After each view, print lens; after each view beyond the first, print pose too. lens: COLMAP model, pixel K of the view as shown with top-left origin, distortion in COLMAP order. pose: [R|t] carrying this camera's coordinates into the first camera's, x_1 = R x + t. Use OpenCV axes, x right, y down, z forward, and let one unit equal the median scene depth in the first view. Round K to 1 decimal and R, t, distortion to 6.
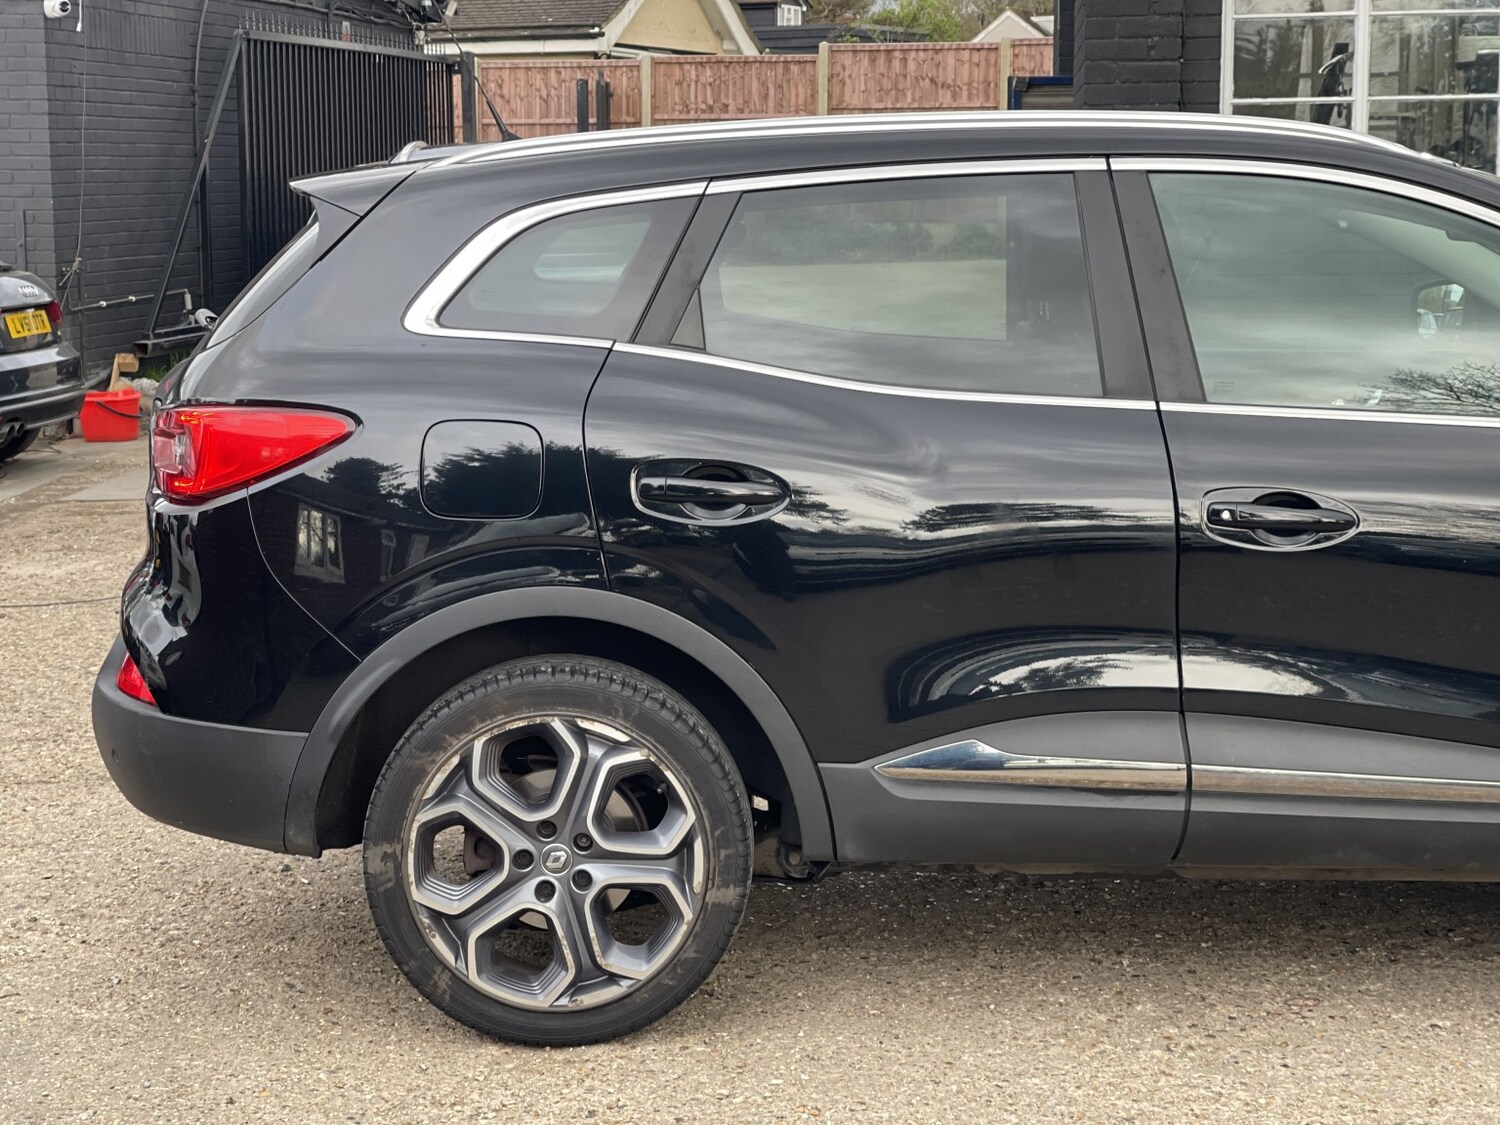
lens RADIAL K [[2805.8, 0, 739.3], [0, 2805.8, 570.6], [0, 0, 1]] dist [0.201749, 0.000000]
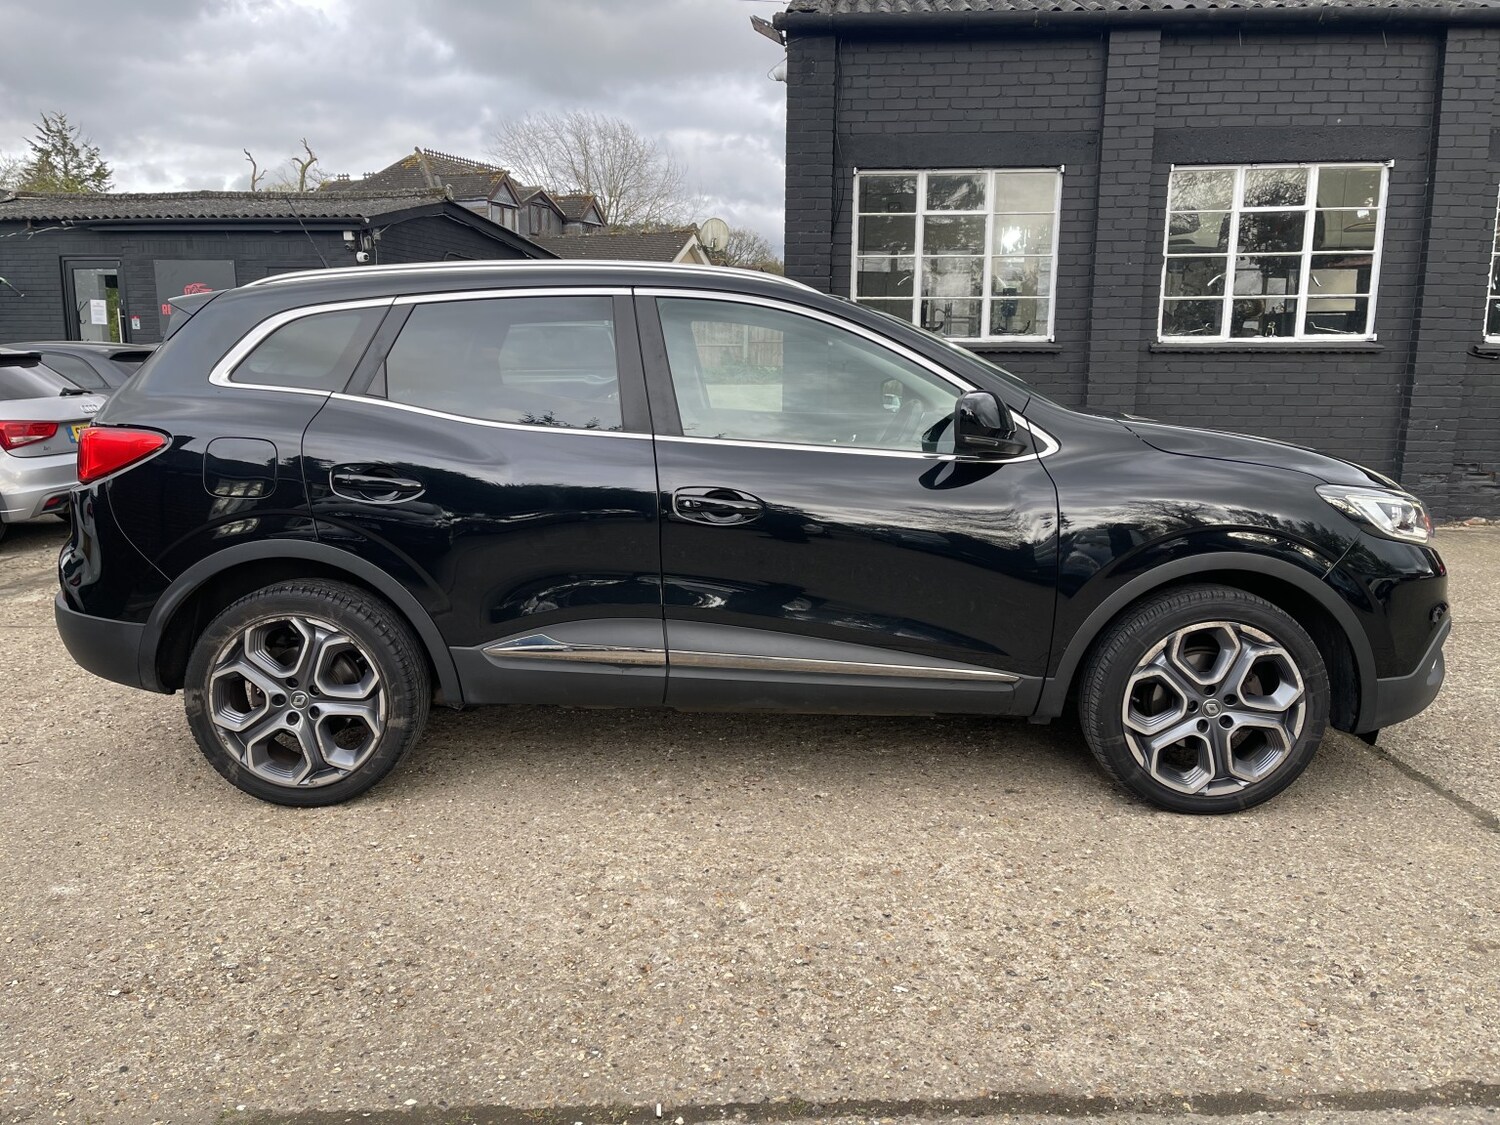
lens RADIAL K [[1142.1, 0, 747.3], [0, 1142.1, 574.1], [0, 0, 1]] dist [0.066226, -0.079069]
pose [[0.999889, 0.014931, 0.000068, 0.203125], [-0.014914, 0.998485, 0.052959, -0.013525], [0.000723, -0.052954, 0.998597, 0.312758]]
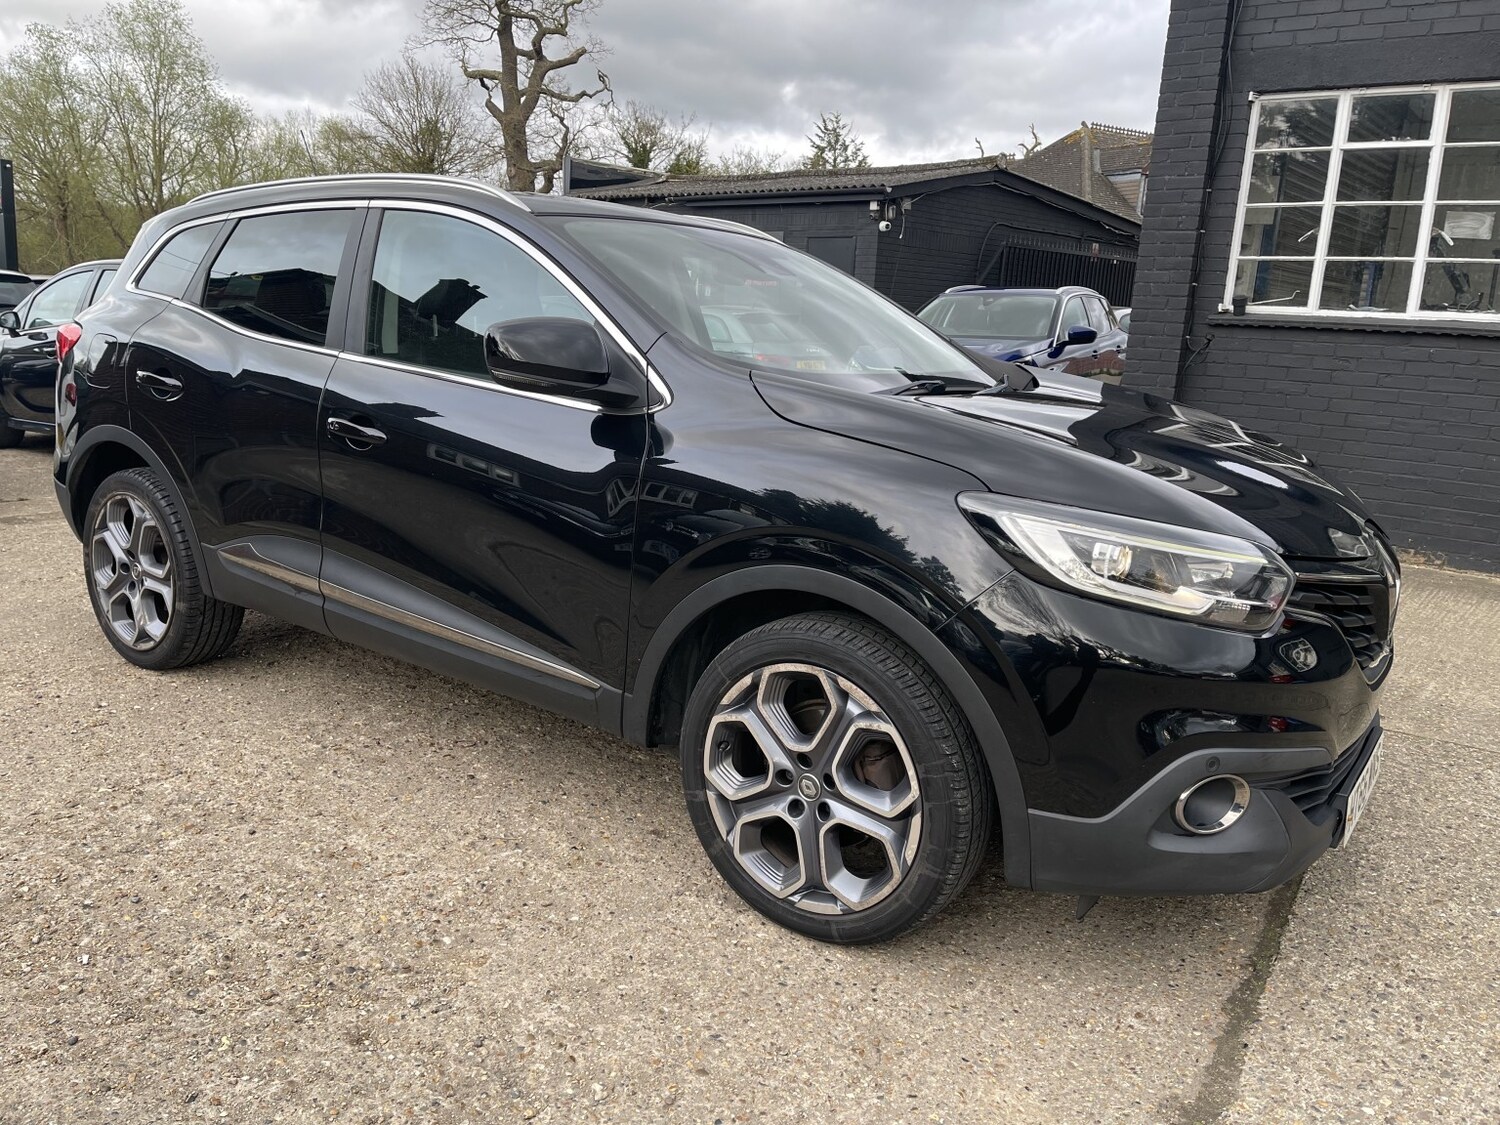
lens RADIAL K [[1142.1, 0, 745.0], [0, 1142.1, 574.0], [0, 0, 1]] dist [0.066226, -0.079069]
pose [[0.819299, 0.176259, -0.545603, 0.703913], [-0.137762, 0.984216, 0.111087, -0.039760], [0.556571, -0.015850, 0.830649, 0.578022]]
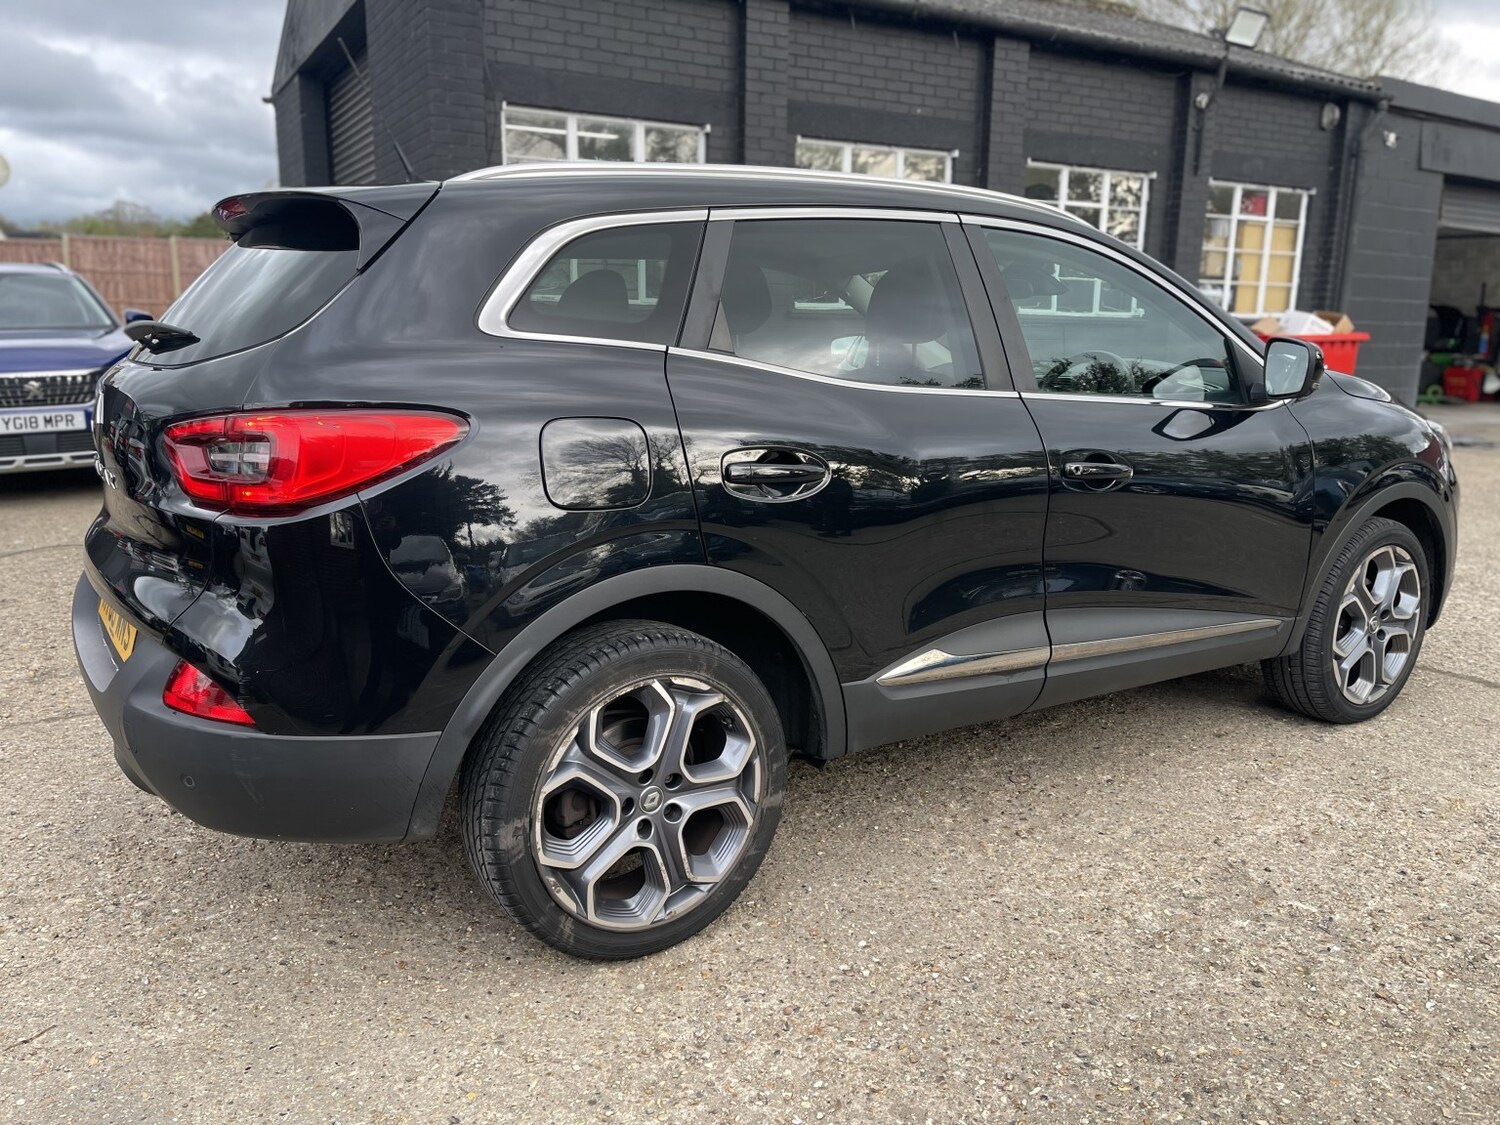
lens RADIAL K [[1142.1, 0, 745.8], [0, 1142.1, 572.5], [0, 0, 1]] dist [0.066226, -0.079069]
pose [[0.823551, -0.099353, 0.558473, -0.286085], [0.059866, 0.994267, 0.088600, -0.029028], [-0.564074, -0.039533, 0.824777, 0.595308]]
